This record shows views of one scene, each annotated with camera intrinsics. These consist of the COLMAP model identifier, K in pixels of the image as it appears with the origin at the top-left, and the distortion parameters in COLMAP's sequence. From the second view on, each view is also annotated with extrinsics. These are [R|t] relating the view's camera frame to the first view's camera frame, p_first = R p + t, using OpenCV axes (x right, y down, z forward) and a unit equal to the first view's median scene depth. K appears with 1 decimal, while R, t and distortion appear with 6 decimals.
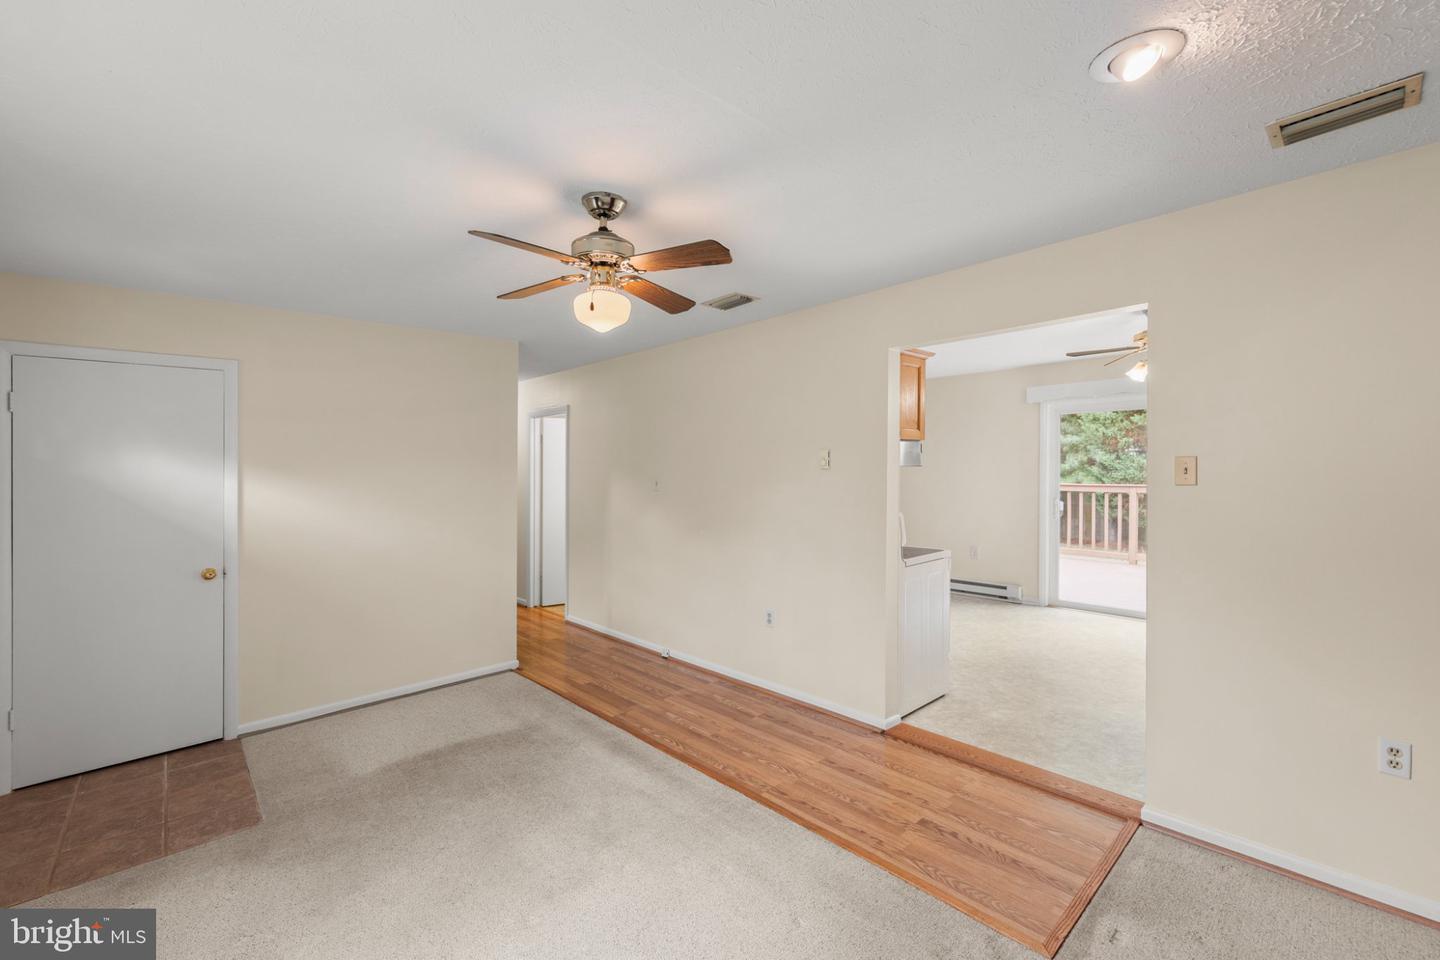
lens RADIAL K [[616.1, 0, 705.3], [0, 616.1, 470.7], [0, 0, 1]] dist [0.003208, -0.000017]
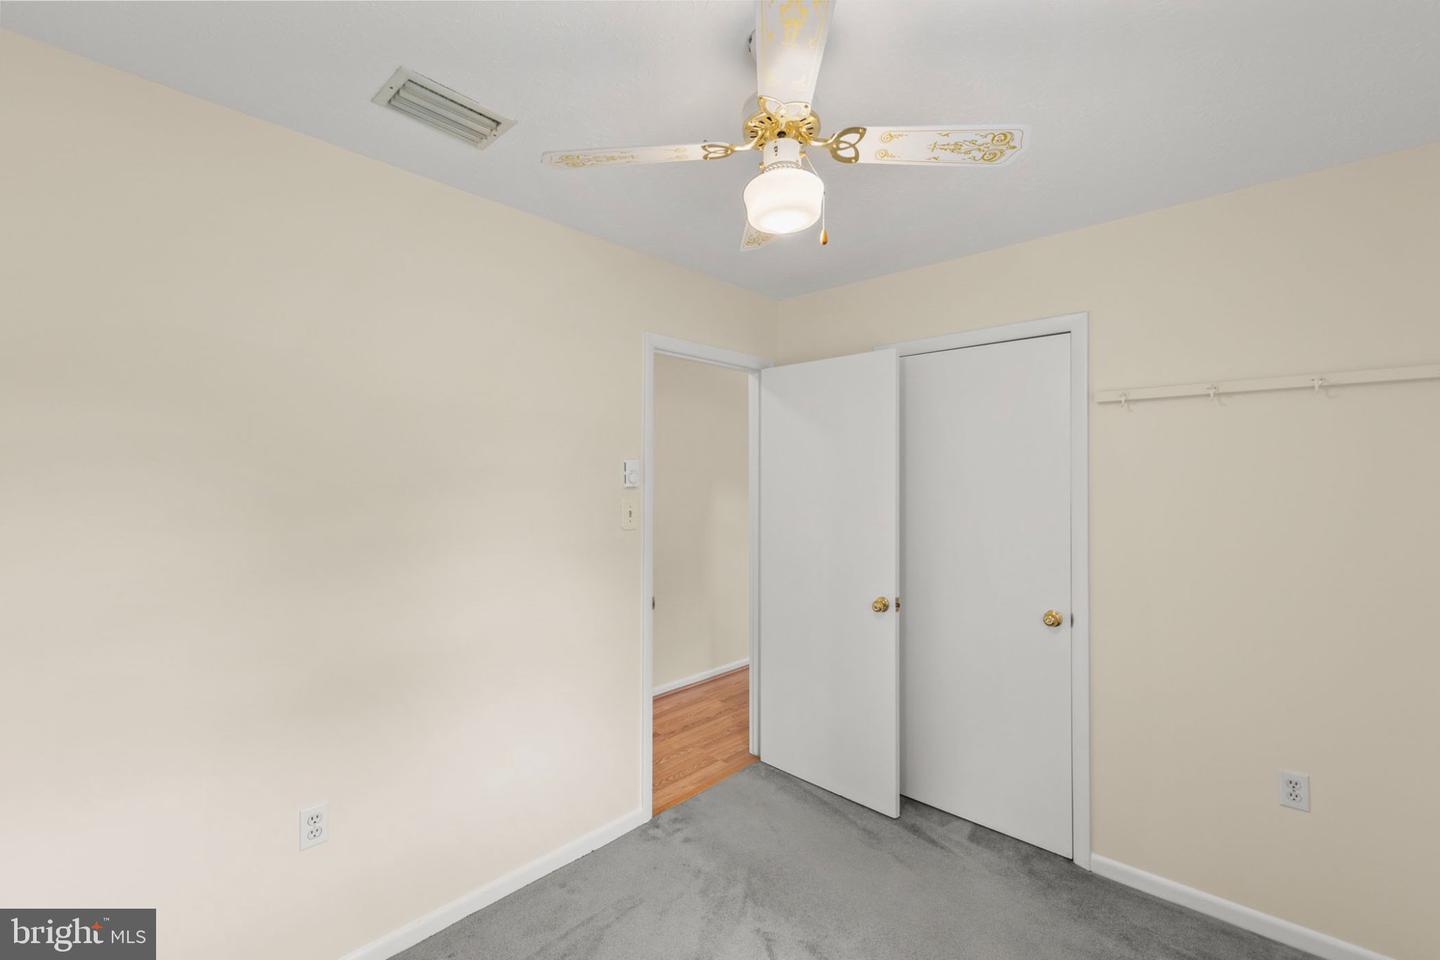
lens RADIAL K [[616.1, 0, 719.0], [0, 616.1, 479.6], [0, 0, 1]] dist [0.003208, -0.000017]
pose [[-0.095576, 0.012168, 0.995348, -1.085275], [0.004235, 0.999921, -0.011818, -0.016827], [-0.995413, 0.003086, -0.095620, 1.077398]]
